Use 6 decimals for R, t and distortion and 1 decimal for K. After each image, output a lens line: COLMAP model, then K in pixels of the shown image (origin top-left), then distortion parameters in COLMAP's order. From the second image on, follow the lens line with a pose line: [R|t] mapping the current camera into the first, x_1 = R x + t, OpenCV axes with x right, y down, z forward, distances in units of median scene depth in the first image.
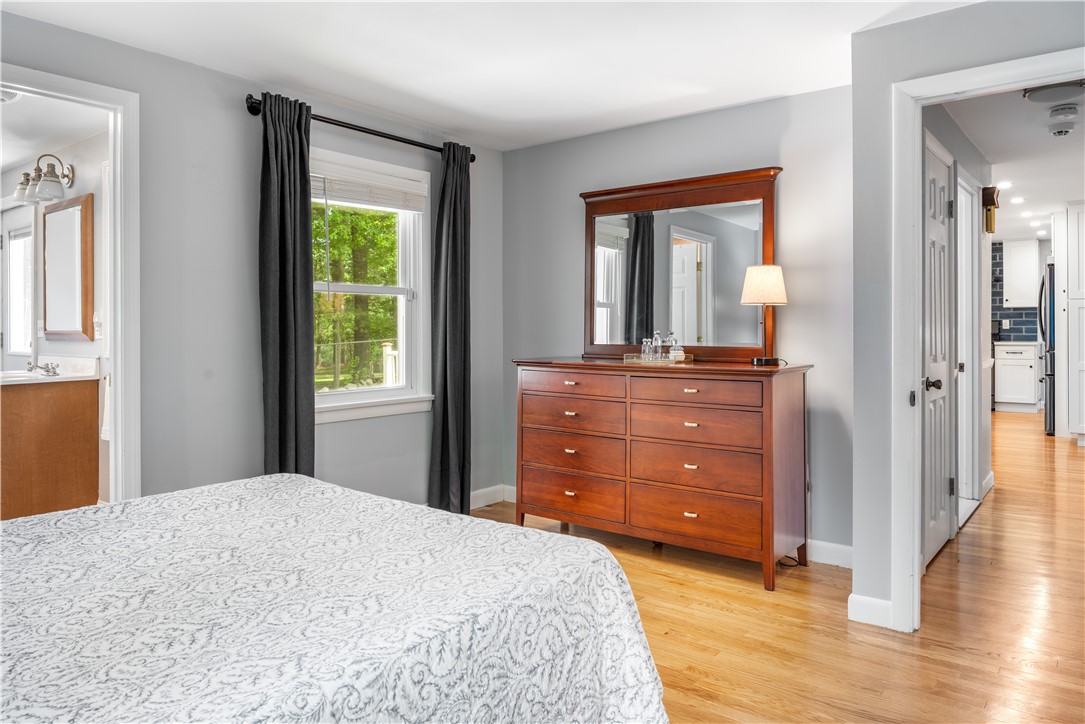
lens RADIAL K [[731.5, 0, 547.7], [0, 731.5, 329.4], [0, 0, 1]] dist [-0.005482, -0.001819]
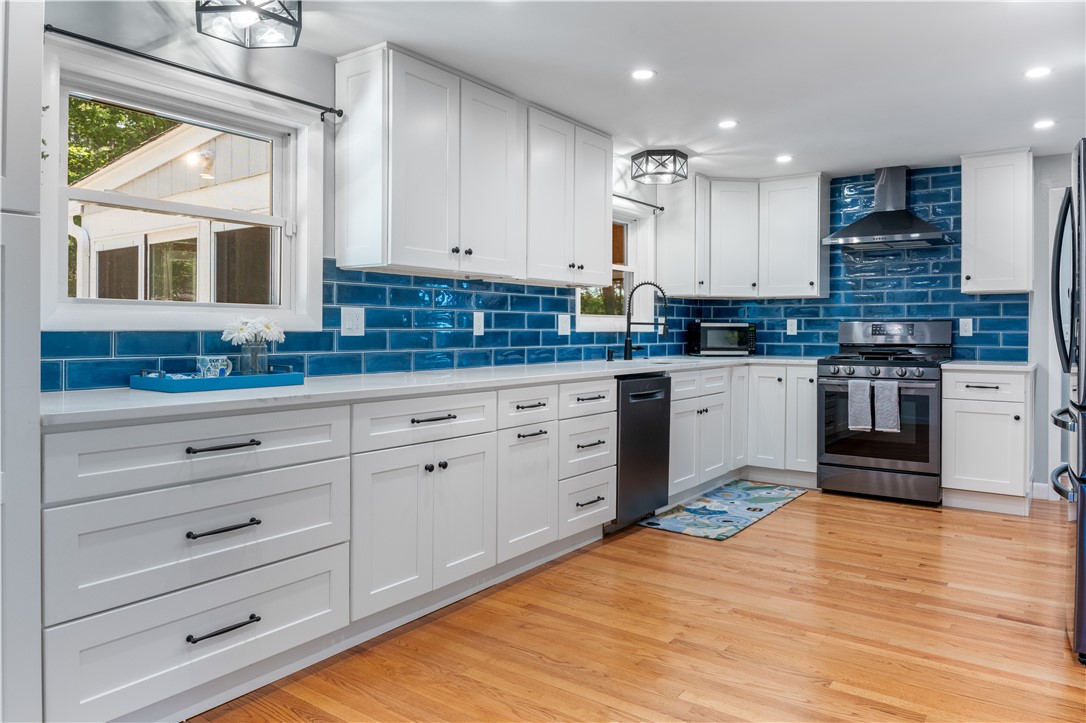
lens RADIAL K [[732.2, 0, 534.1], [0, 732.2, 328.6], [0, 0, 1]] dist [-0.005482, -0.001819]
pose [[0.999609, 0.009220, 0.026393, 0.315562], [-0.009137, 0.999953, -0.003255, -0.001534], [-0.026422, 0.003012, 0.999646, 0.502216]]
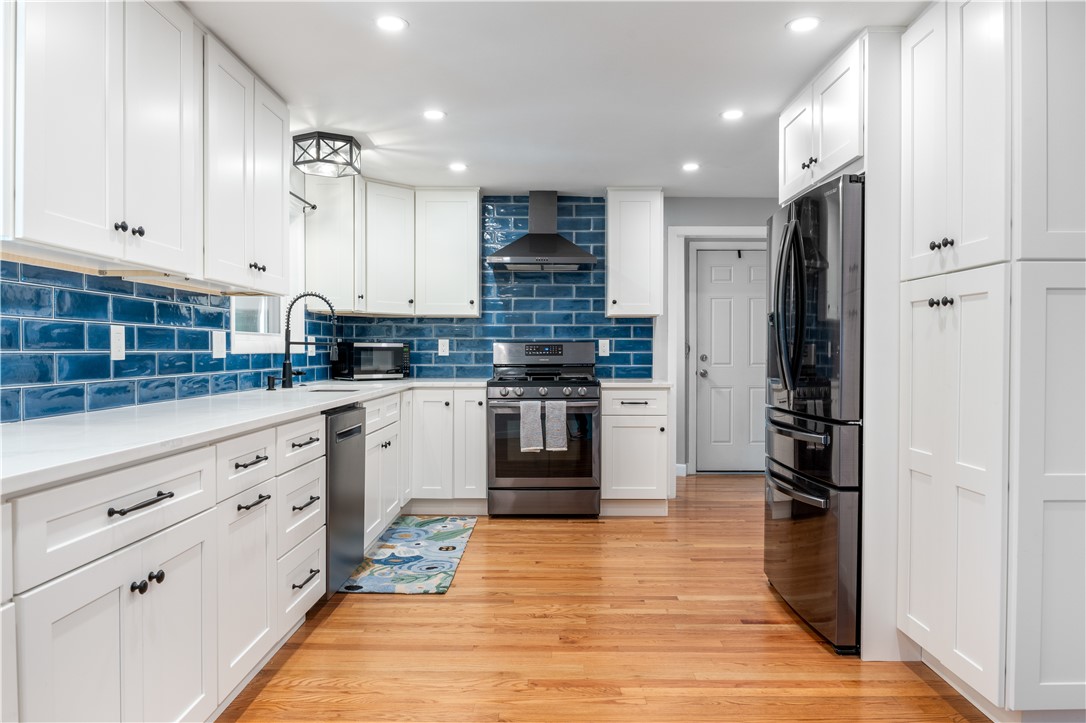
lens RADIAL K [[732.2, 0, 546.6], [0, 732.2, 361.2], [0, 0, 1]] dist [-0.005482, -0.001819]
pose [[0.791775, -0.001307, 0.610812, 0.257372], [-0.005828, 0.999936, 0.009695, -0.001940], [-0.610785, -0.011236, 0.791716, 0.593969]]
